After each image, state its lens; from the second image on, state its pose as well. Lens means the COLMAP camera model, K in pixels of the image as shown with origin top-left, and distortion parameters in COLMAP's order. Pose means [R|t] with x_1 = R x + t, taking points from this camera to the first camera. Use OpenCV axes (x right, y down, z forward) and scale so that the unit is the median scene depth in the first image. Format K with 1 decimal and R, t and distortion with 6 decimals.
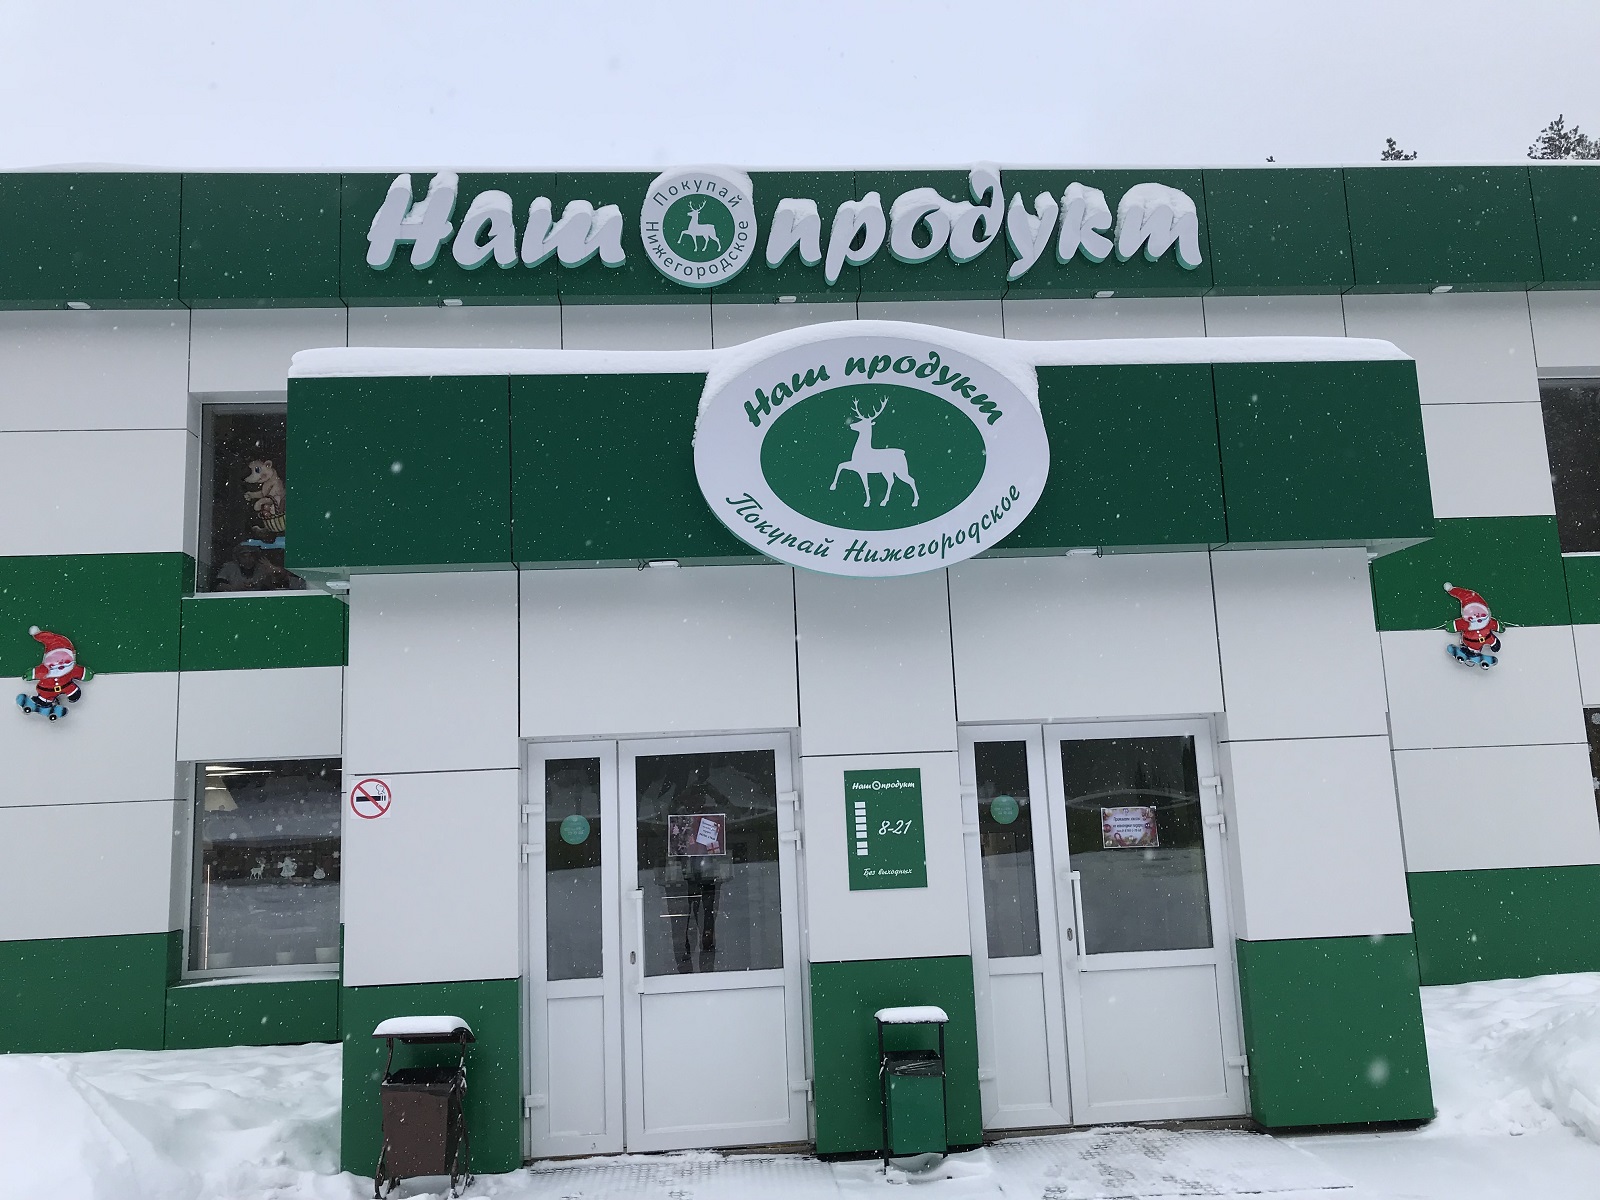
lens RADIAL K [[1356.2, 0, 789.5], [0, 1356.2, 597.5], [0, 0, 1]] dist [0.009600, -0.002546]
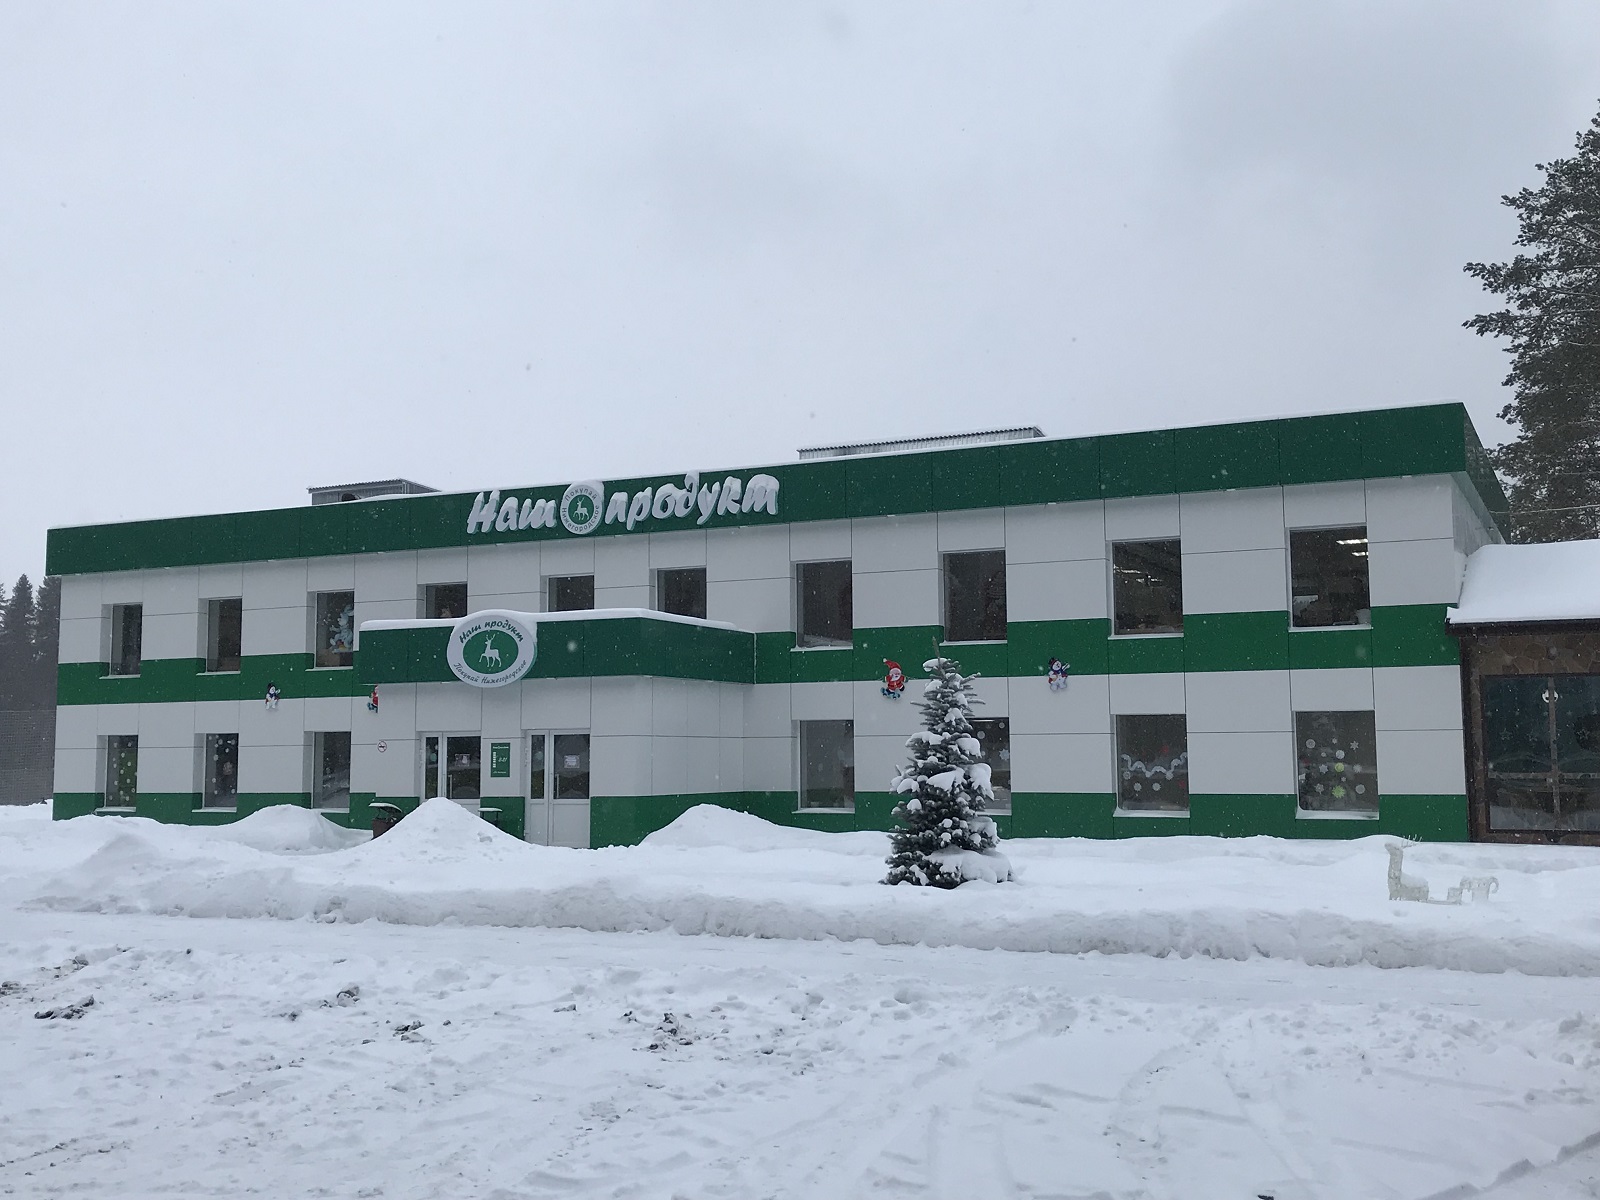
lens RADIAL K [[1749.0, 0, 801.0], [0, 1749.0, 600.0], [0, 0, 1]] dist [-0.044070, 0.000000]
pose [[0.878399, -0.014995, -0.477693, 1.714391], [0.046476, 0.997451, 0.054151, -0.262051], [0.475663, -0.069767, 0.876857, -1.488540]]
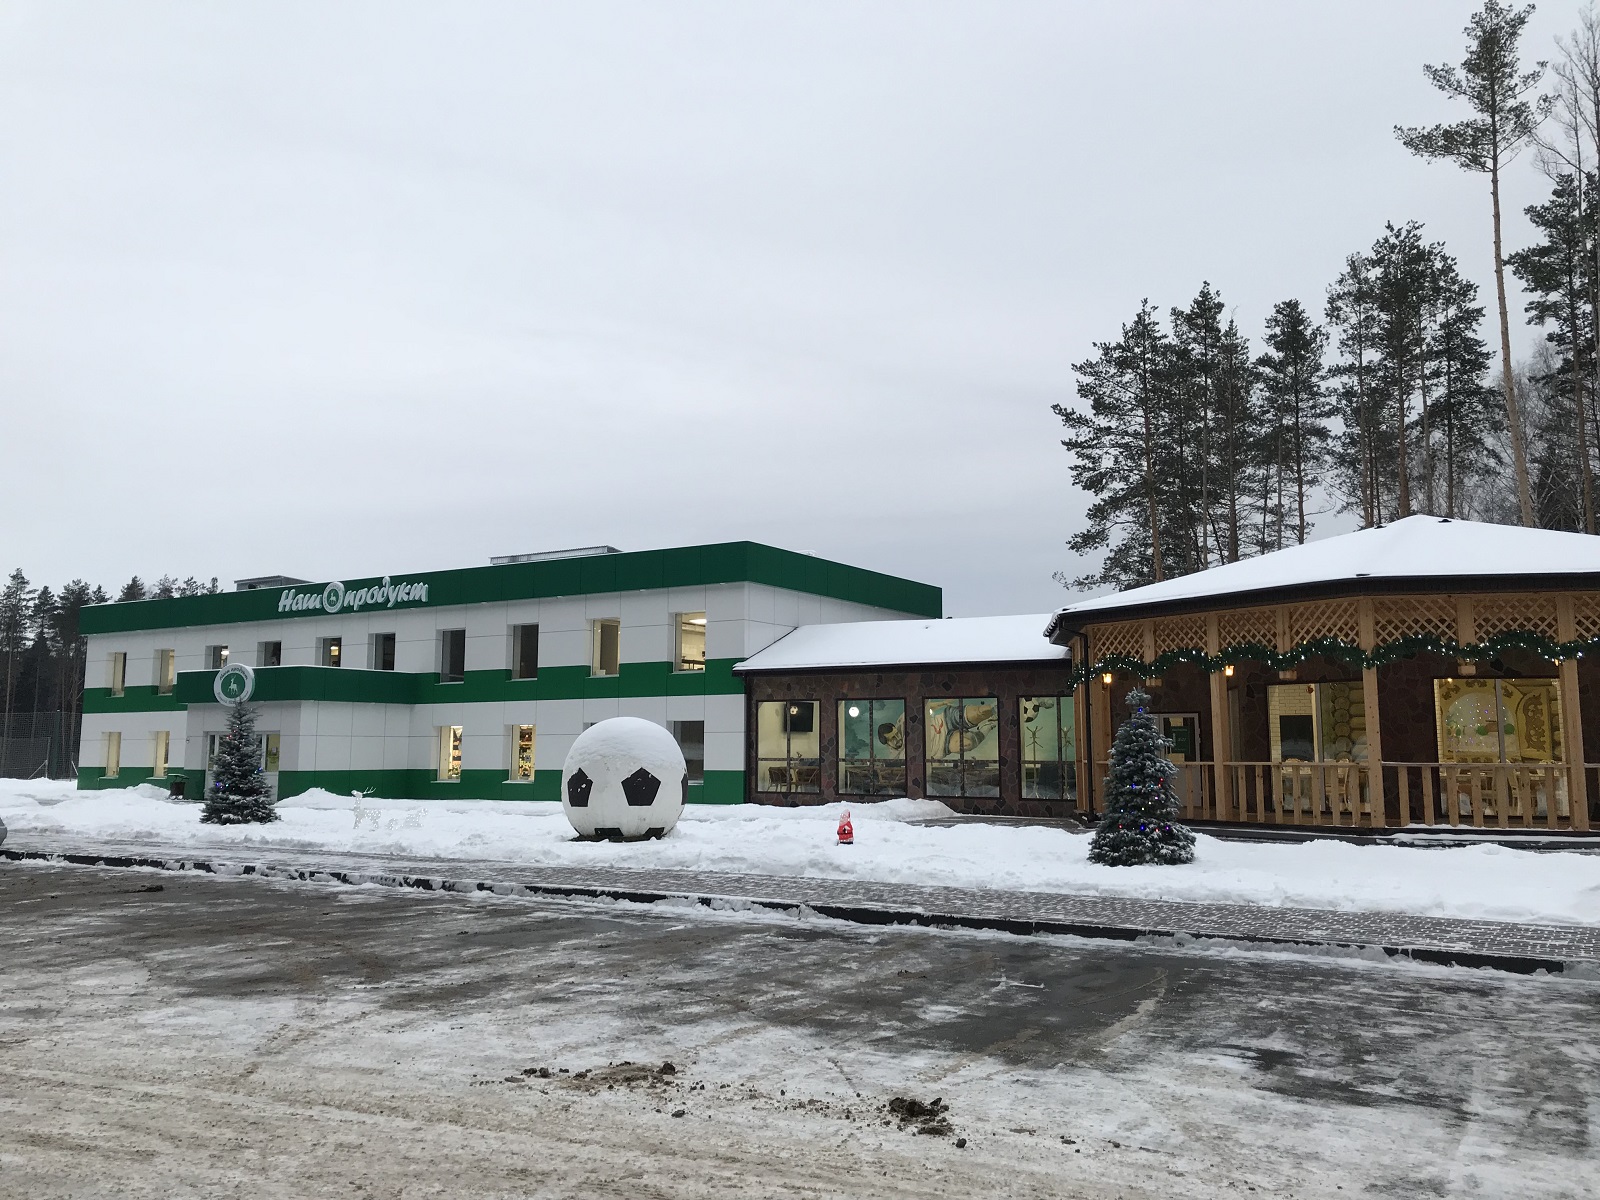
lens RADIAL K [[1356.2, 0, 800.6], [0, 1356.2, 600.7], [0, 0, 1]] dist [0.009600, -0.002546]
pose [[0.821305, -0.029329, -0.569734, 3.286476], [0.057178, 0.997881, 0.031057, -0.309657], [0.567616, -0.058084, 0.821242, -1.461479]]
